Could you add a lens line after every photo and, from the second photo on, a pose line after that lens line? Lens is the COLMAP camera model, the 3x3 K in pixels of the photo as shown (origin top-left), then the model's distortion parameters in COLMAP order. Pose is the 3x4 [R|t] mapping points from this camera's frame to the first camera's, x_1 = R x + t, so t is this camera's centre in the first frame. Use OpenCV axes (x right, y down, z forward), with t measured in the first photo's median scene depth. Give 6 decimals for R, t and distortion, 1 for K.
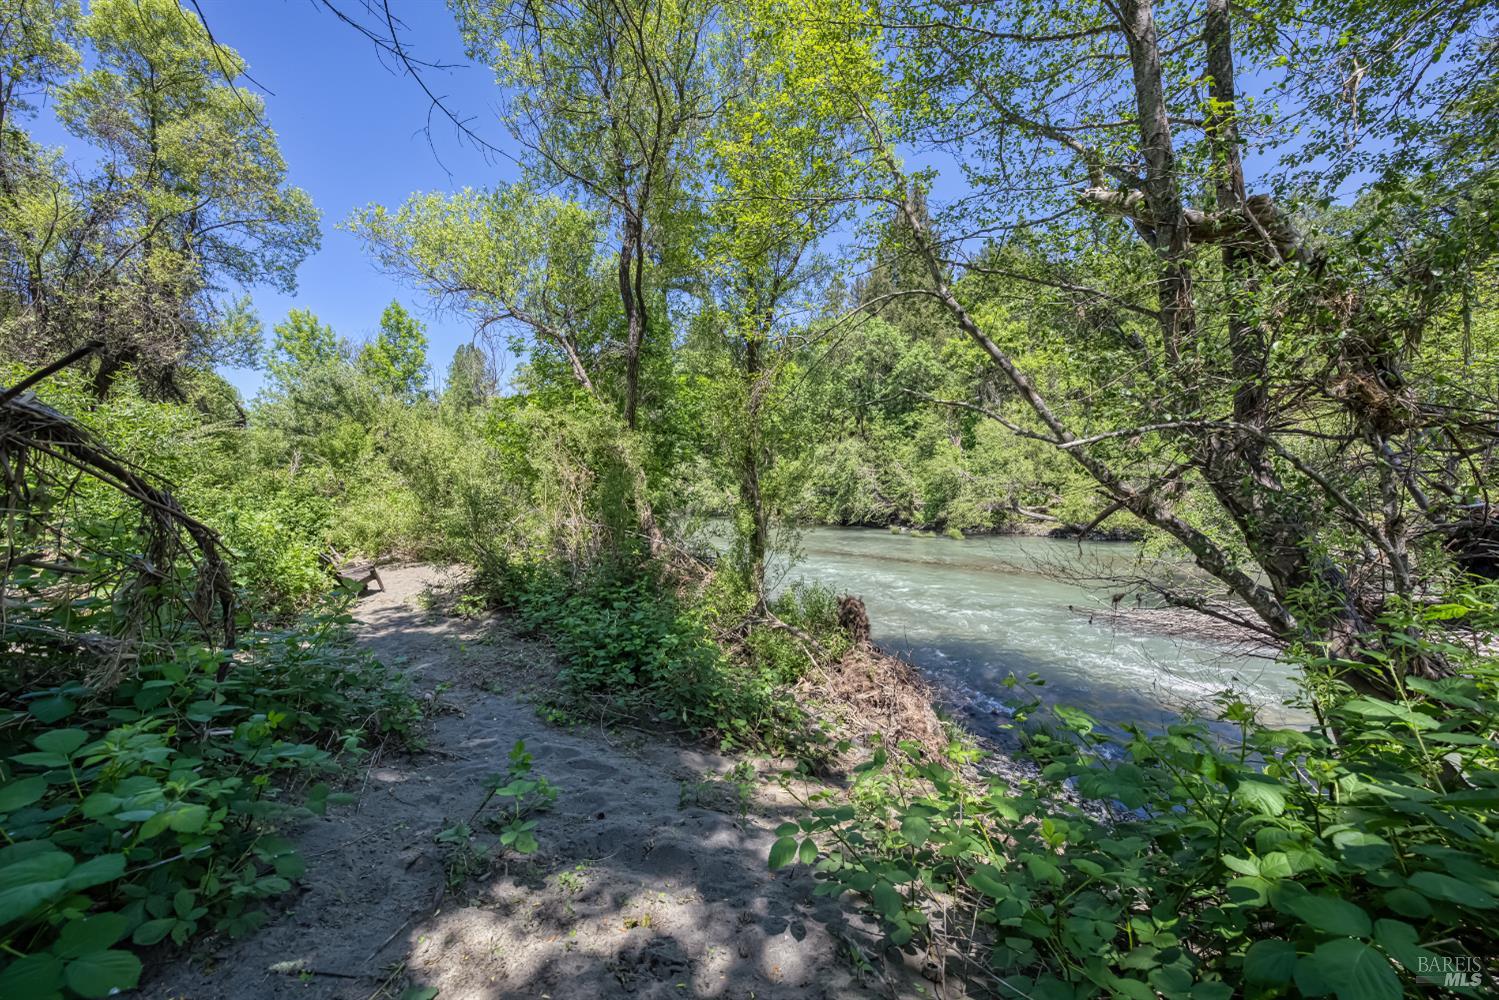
lens RADIAL K [[613.3, 0, 755.1], [0, 613.3, 499.0], [0, 0, 1]] dist [0.009541, 0.005241]
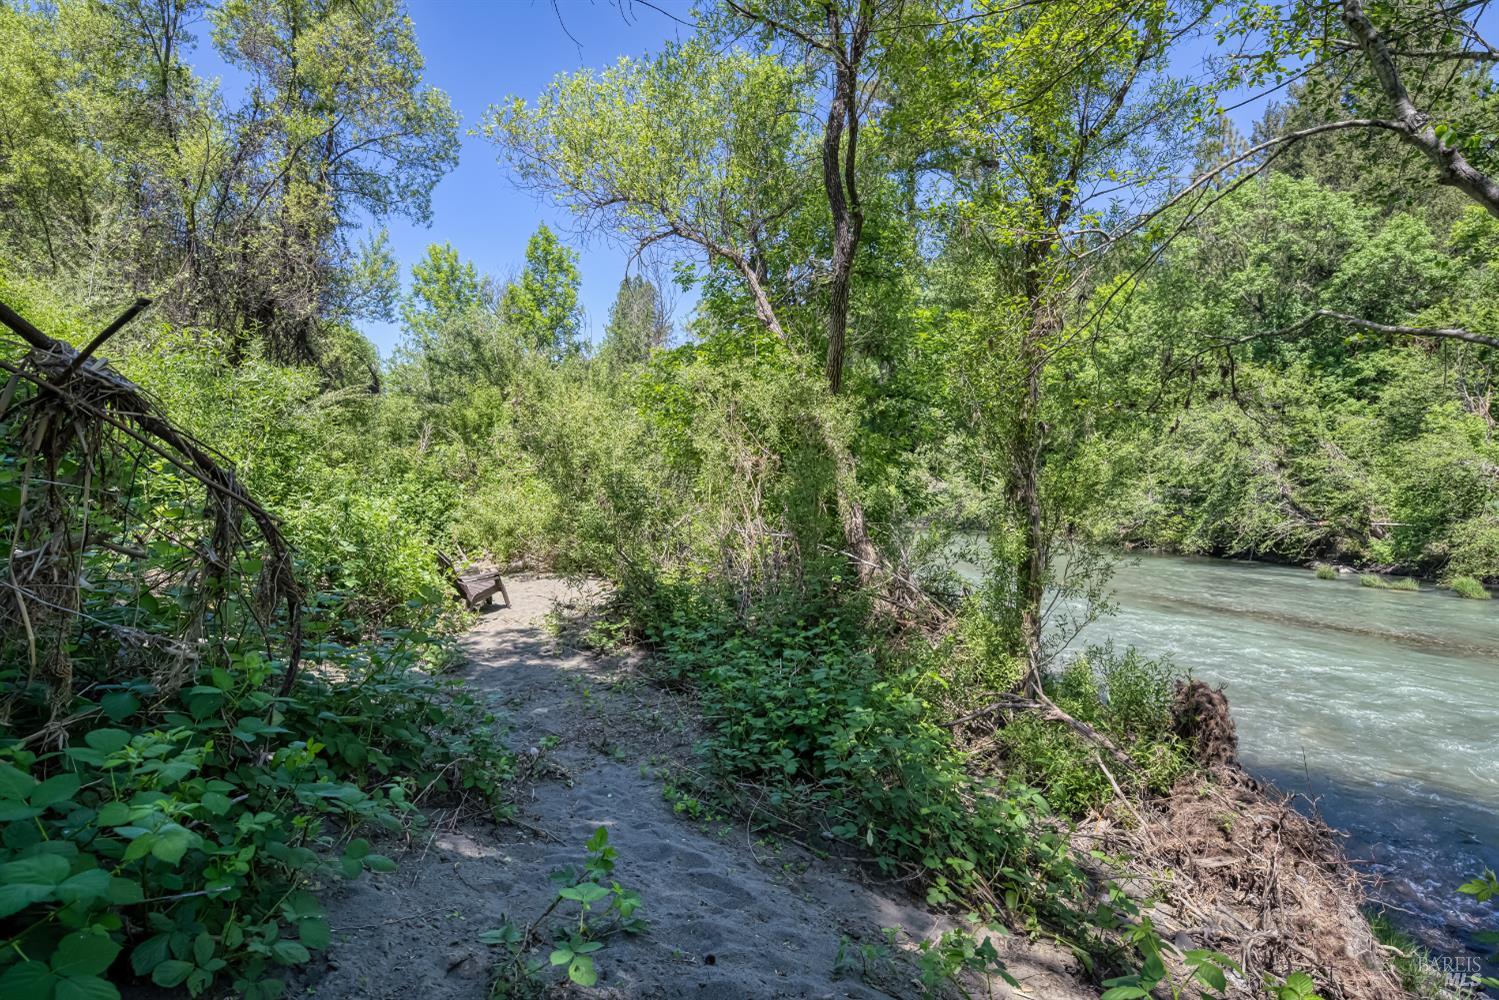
lens RADIAL K [[956.9, 0, 757.1], [0, 956.9, 500.2], [0, 0, 1]] dist [0.070915, -0.012781]
pose [[0.923172, 0.033702, -0.382907, 0.127155], [-0.033584, 0.999411, 0.006995, -0.001731], [0.382917, 0.006402, 0.923761, 0.015312]]
